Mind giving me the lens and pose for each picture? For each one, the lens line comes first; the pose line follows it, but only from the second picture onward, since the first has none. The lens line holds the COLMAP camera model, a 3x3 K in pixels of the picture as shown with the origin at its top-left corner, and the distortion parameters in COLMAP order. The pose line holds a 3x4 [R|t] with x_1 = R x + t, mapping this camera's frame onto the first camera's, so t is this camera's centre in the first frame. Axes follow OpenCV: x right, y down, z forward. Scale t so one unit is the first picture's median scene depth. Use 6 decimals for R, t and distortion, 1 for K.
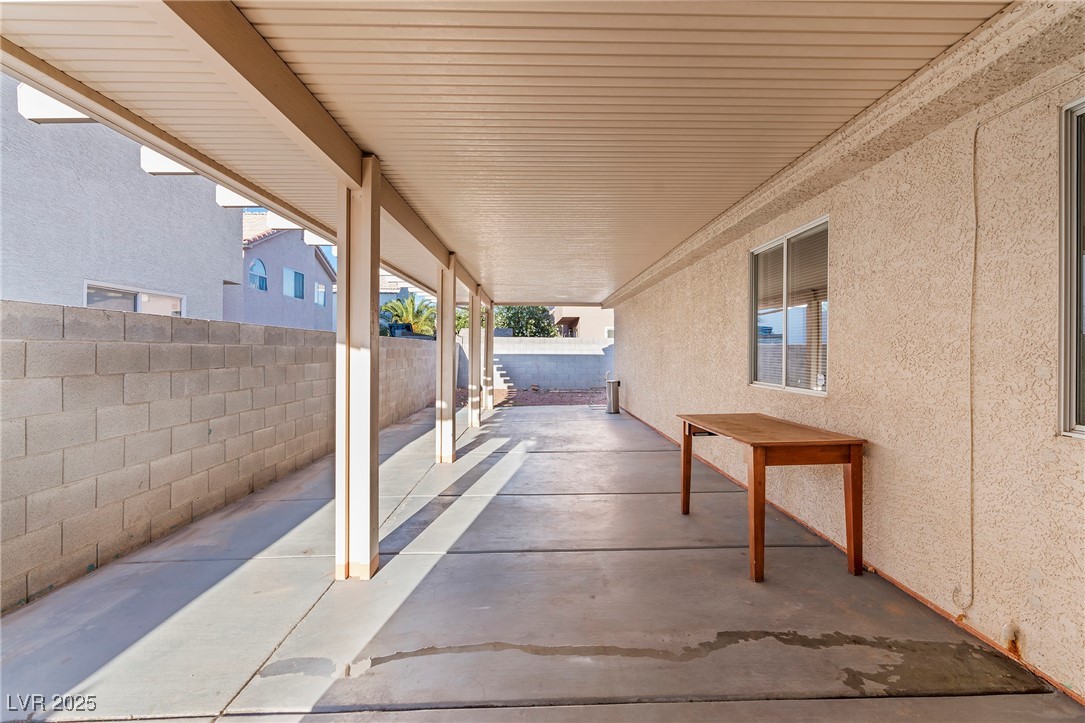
lens RADIAL K [[497.9, 0, 546.2], [0, 497.9, 344.0], [0, 0, 1]] dist [-0.000066, 0.000002]
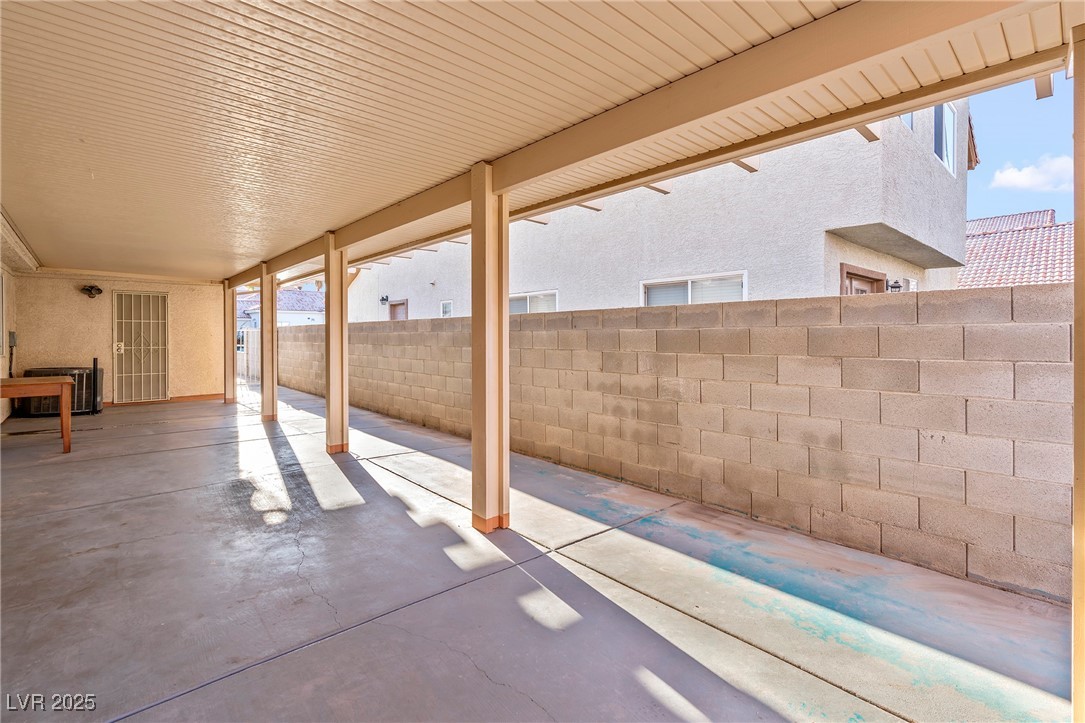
lens RADIAL K [[497.9, 0, 546.2], [0, 497.9, 344.0], [0, 0, 1]] dist [-0.000066, 0.000002]
pose [[-0.757073, 0.009201, -0.653266, 0.124670], [0.006839, 0.999958, 0.006158, 0.029090], [0.653295, 0.000195, -0.757104, 2.183338]]
